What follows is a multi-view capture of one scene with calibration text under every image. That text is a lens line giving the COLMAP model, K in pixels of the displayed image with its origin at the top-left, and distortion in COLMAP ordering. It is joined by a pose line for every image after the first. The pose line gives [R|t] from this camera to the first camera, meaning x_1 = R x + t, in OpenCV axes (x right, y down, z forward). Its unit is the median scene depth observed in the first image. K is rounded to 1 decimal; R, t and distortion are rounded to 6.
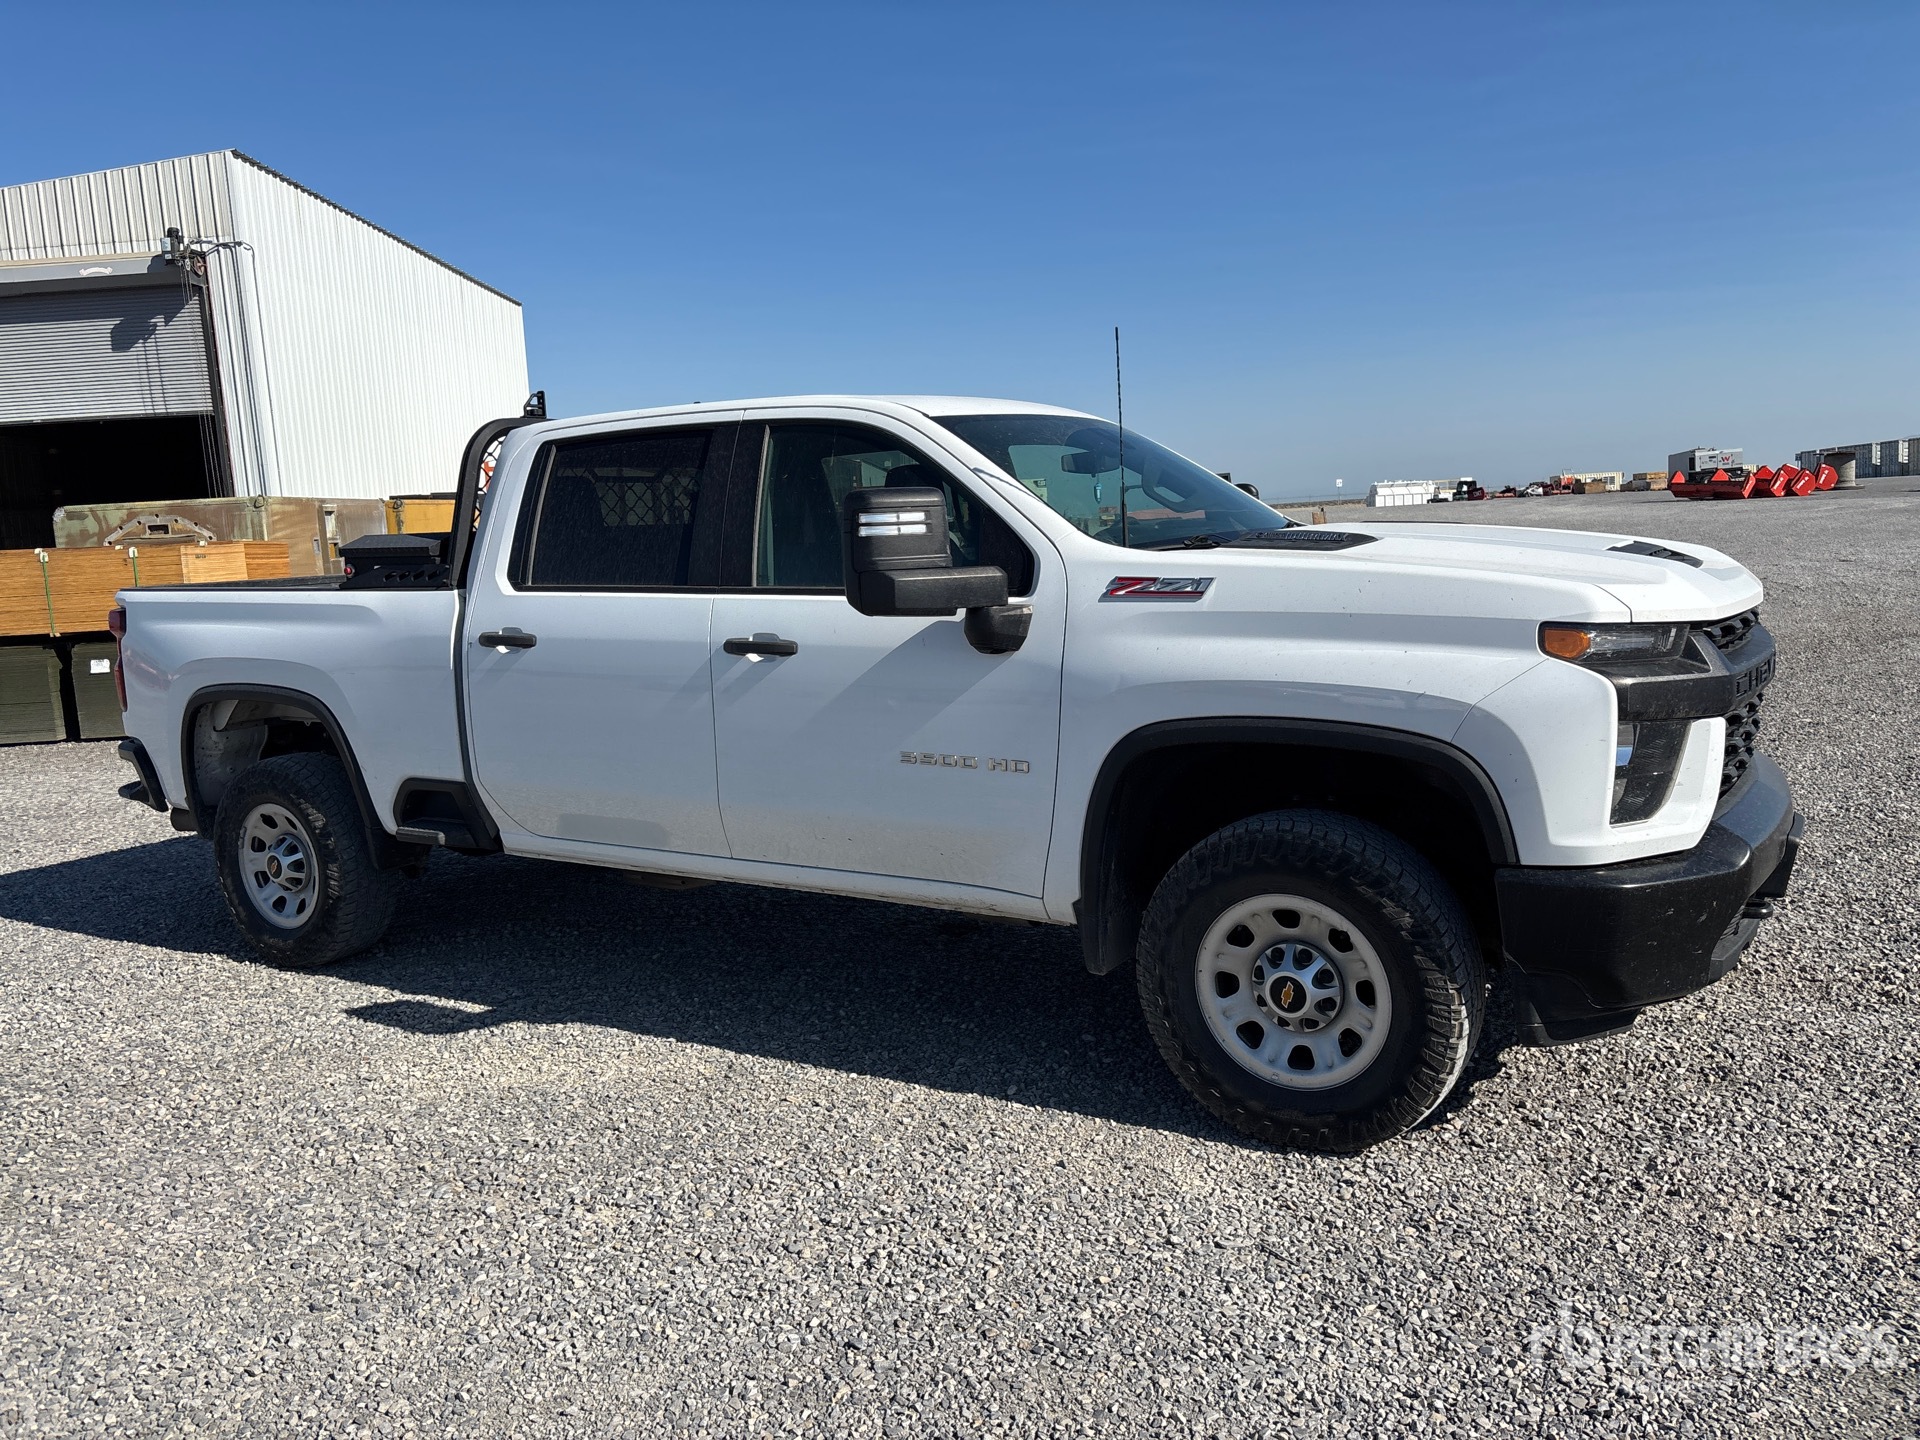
lens RADIAL K [[1458.1, 0, 975.2], [0, 1458.1, 704.5], [0, 0, 1]] dist [0.019624, -0.016784]
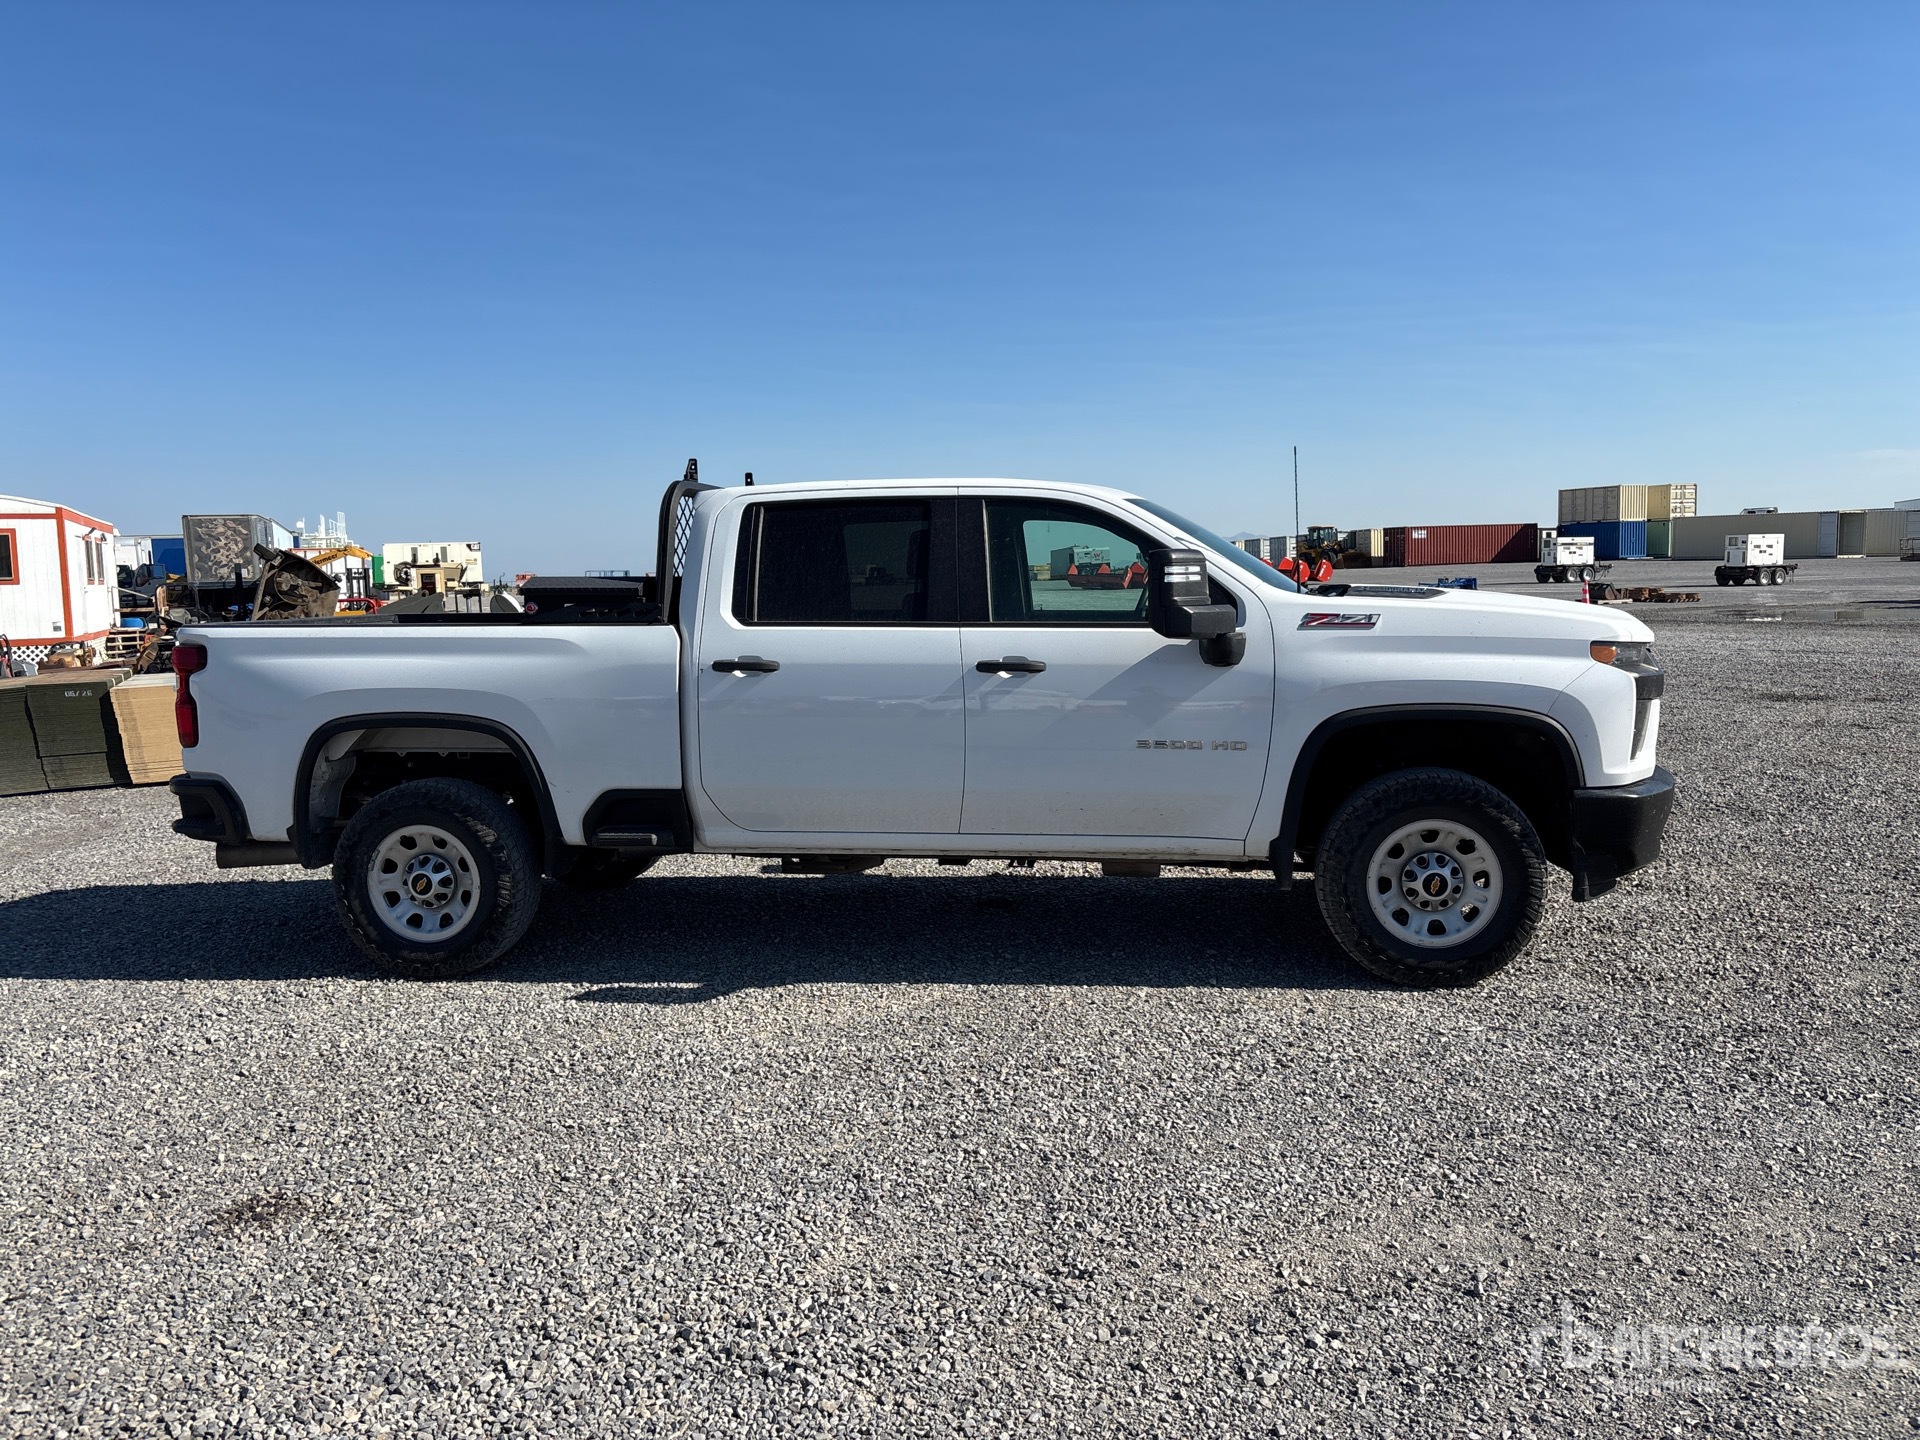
lens RADIAL K [[1461.5, 0, 960.0], [0, 1461.5, 720.0], [0, 0, 1]] dist [0.011971, -0.002268]
pose [[0.920000, -0.013433, 0.391689, -0.605336], [0.030218, 0.998869, -0.036720, 0.047793], [-0.390753, 0.045619, 0.919365, -0.163107]]
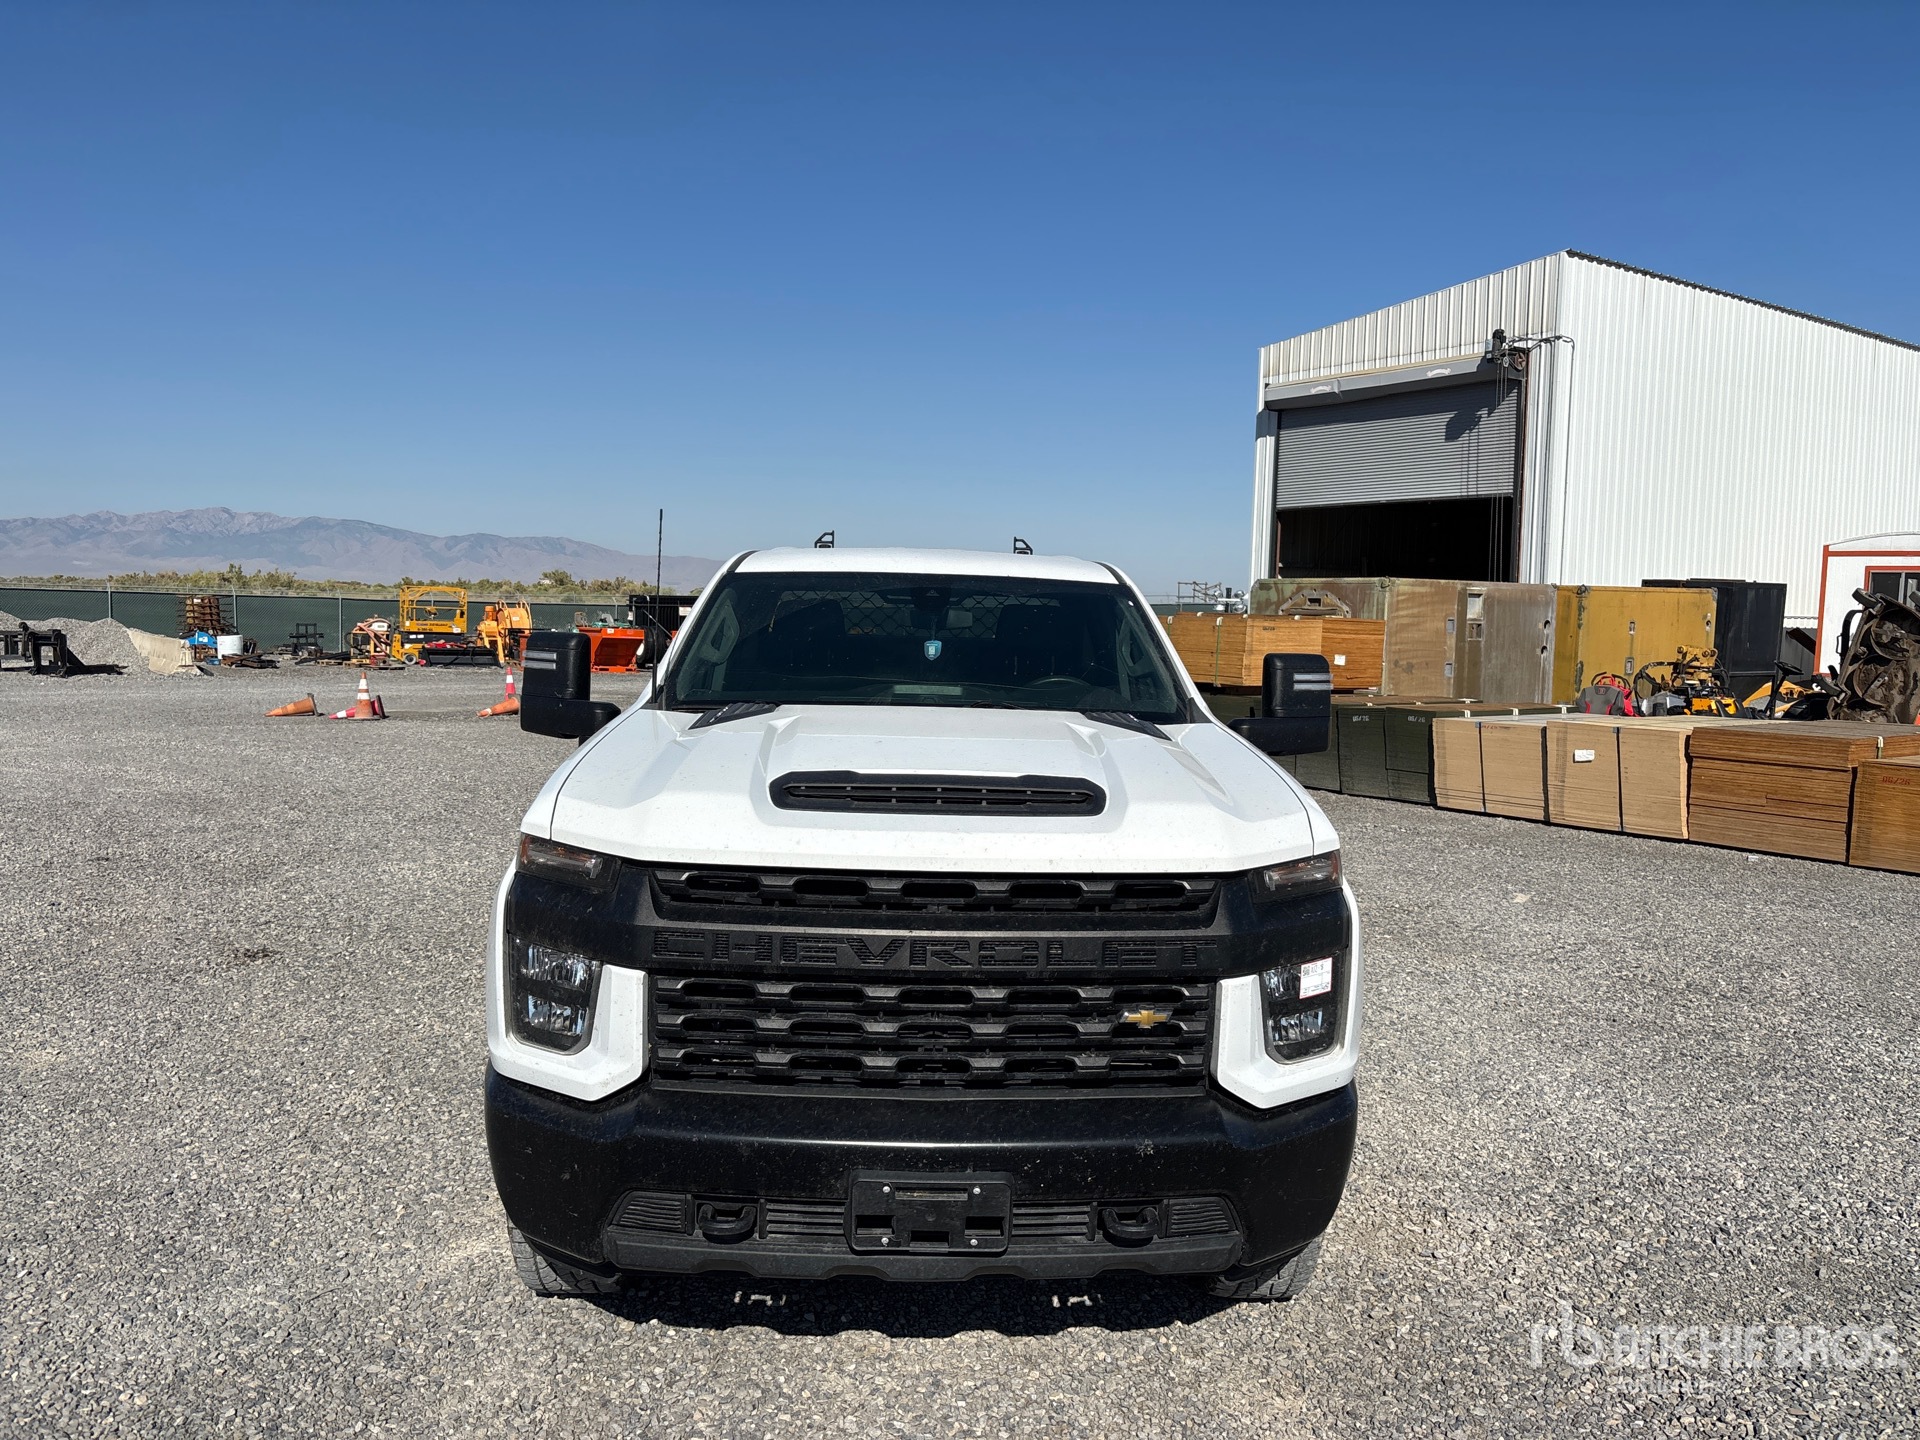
lens RADIAL K [[1458.1, 0, 975.2], [0, 1458.1, 704.5], [0, 0, 1]] dist [0.019624, -0.016784]
pose [[0.553310, 0.123046, -0.823837, 0.899596], [-0.159004, 0.986445, 0.040541, -0.147381], [0.817659, 0.108562, 0.565375, 0.440581]]
